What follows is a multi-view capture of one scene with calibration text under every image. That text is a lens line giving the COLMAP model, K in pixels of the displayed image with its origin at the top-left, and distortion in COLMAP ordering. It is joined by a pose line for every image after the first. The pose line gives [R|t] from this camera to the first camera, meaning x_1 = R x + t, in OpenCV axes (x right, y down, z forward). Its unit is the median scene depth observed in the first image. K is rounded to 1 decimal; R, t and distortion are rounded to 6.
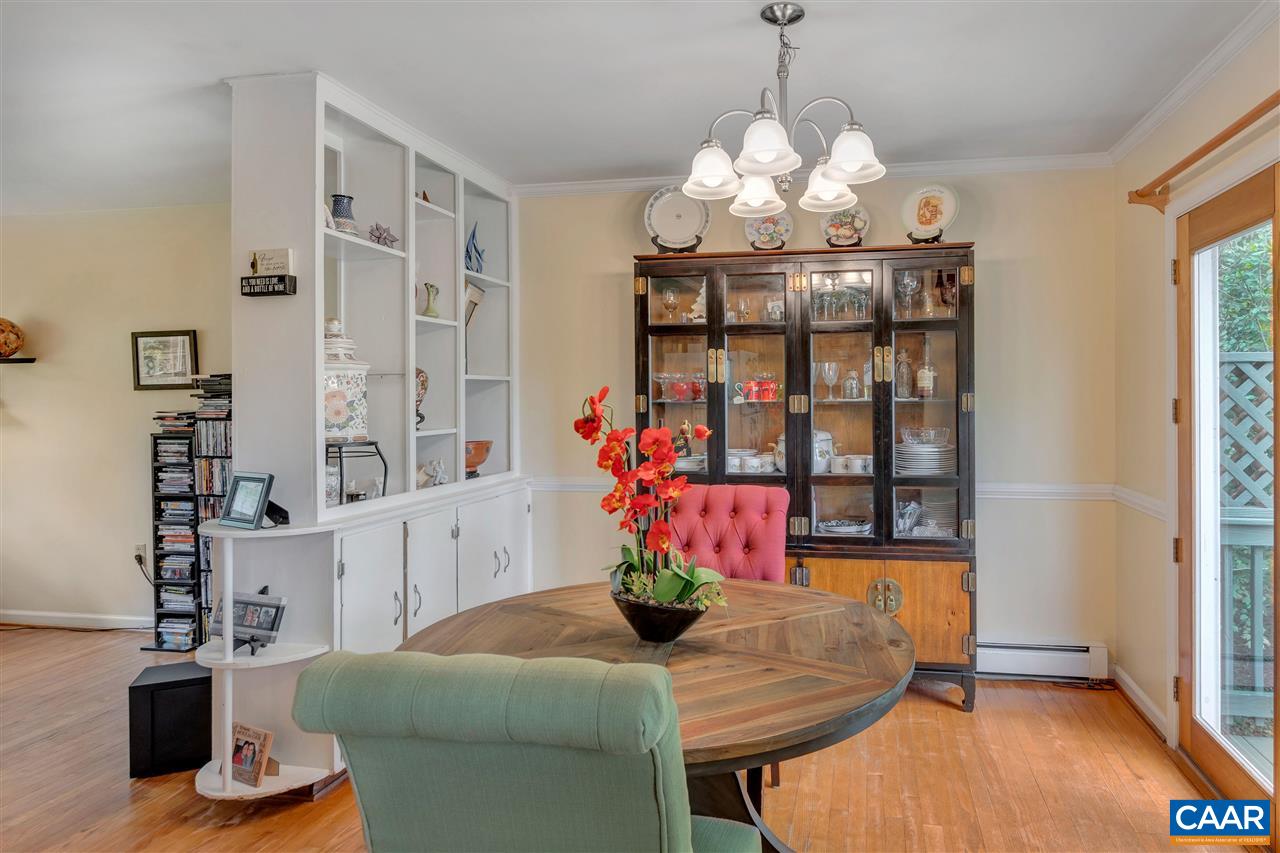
lens RADIAL K [[763.2, 0, 701.3], [0, 763.2, 391.9], [0, 0, 1]] dist [0.004262, 0.001121]
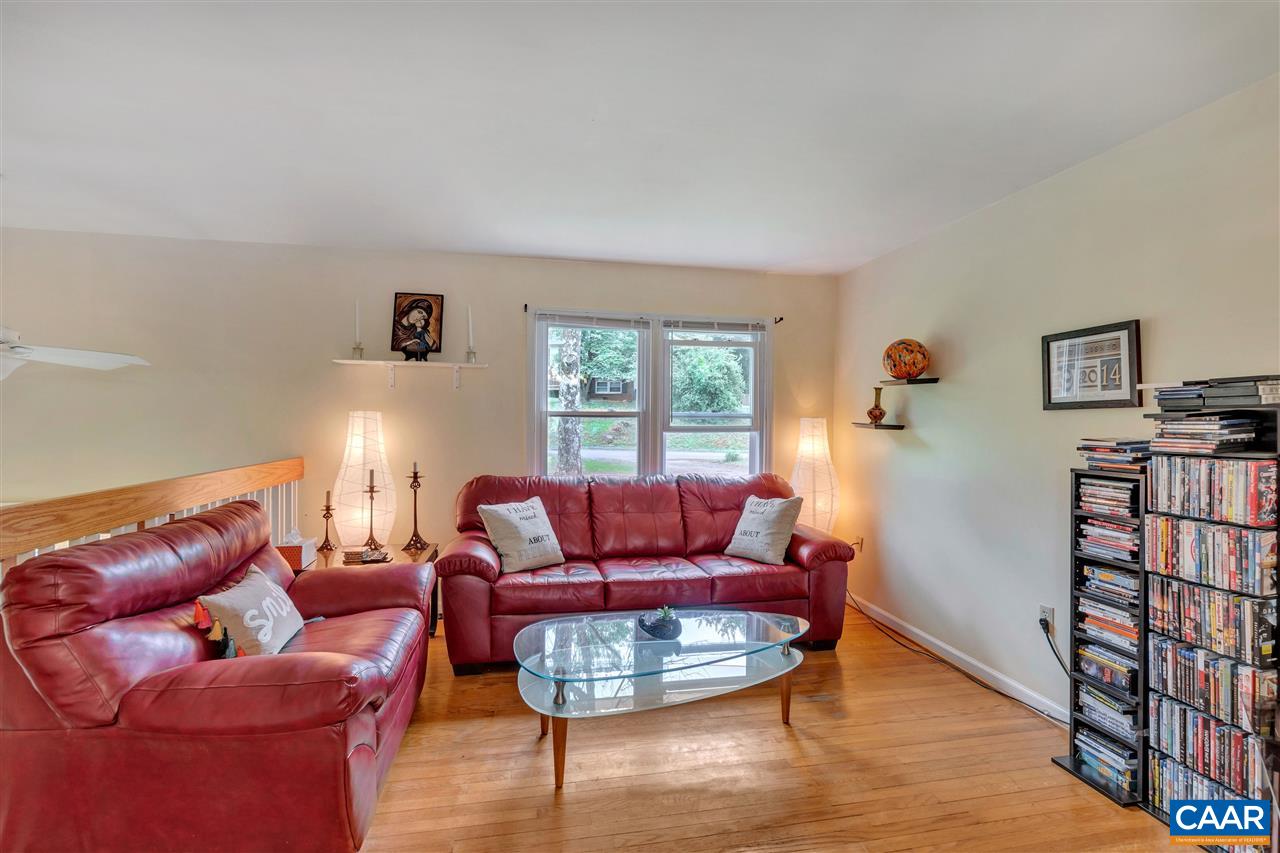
lens RADIAL K [[570.5, 0, 642.3], [0, 570.5, 426.9], [0, 0, 1]] dist [-0.003884, -0.001482]
pose [[0.368556, 0.020886, -0.929371, -0.370937], [-0.008768, 0.999781, 0.018991, 0.008415], [0.929564, 0.001149, 0.368658, 0.425856]]
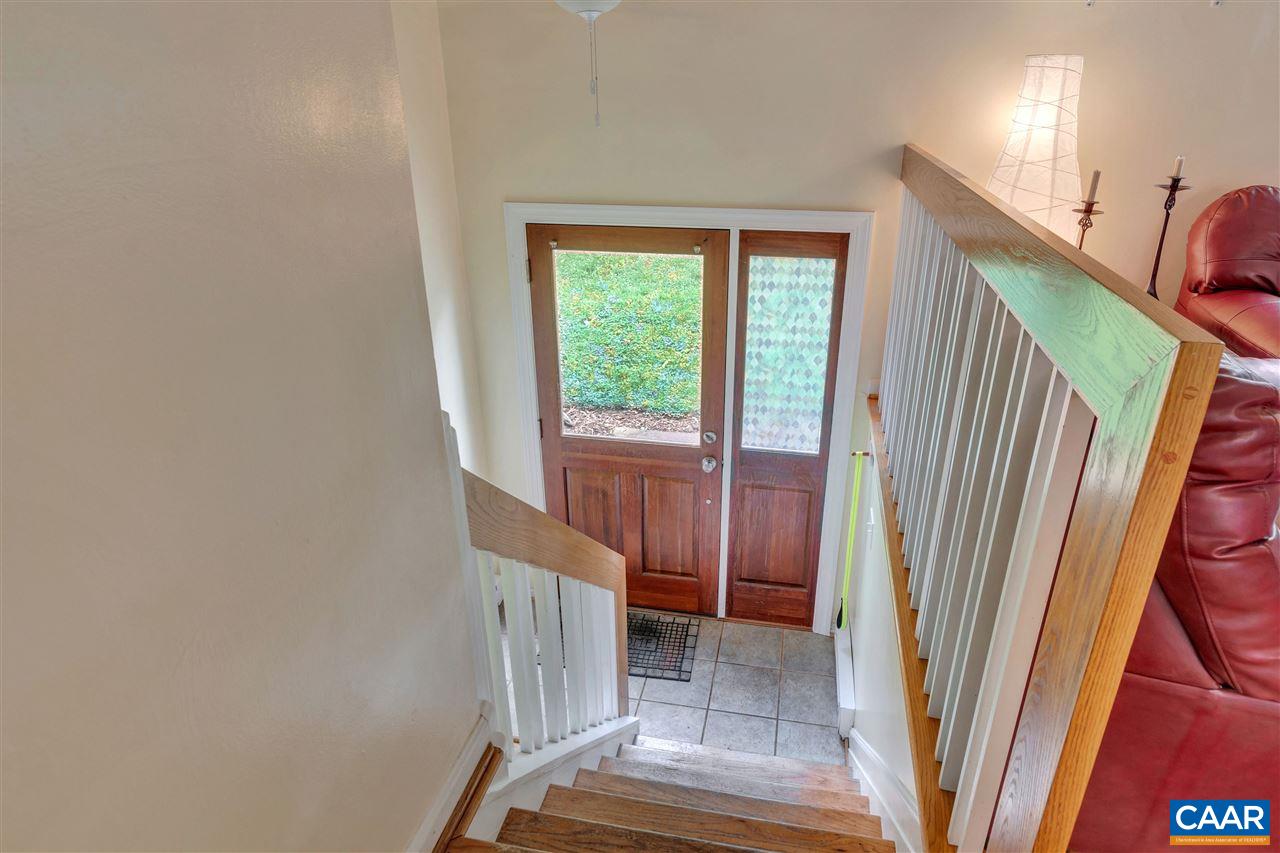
lens RADIAL K [[753.0, 0, 645.8], [0, 753.0, 424.1], [0, 0, 1]] dist [-0.017889, -0.000085]
pose [[-0.029278, 0.416023, -0.908883, -0.628852], [0.015735, 0.909352, 0.415731, 0.019076], [0.999447, -0.002129, -0.033170, 0.047042]]
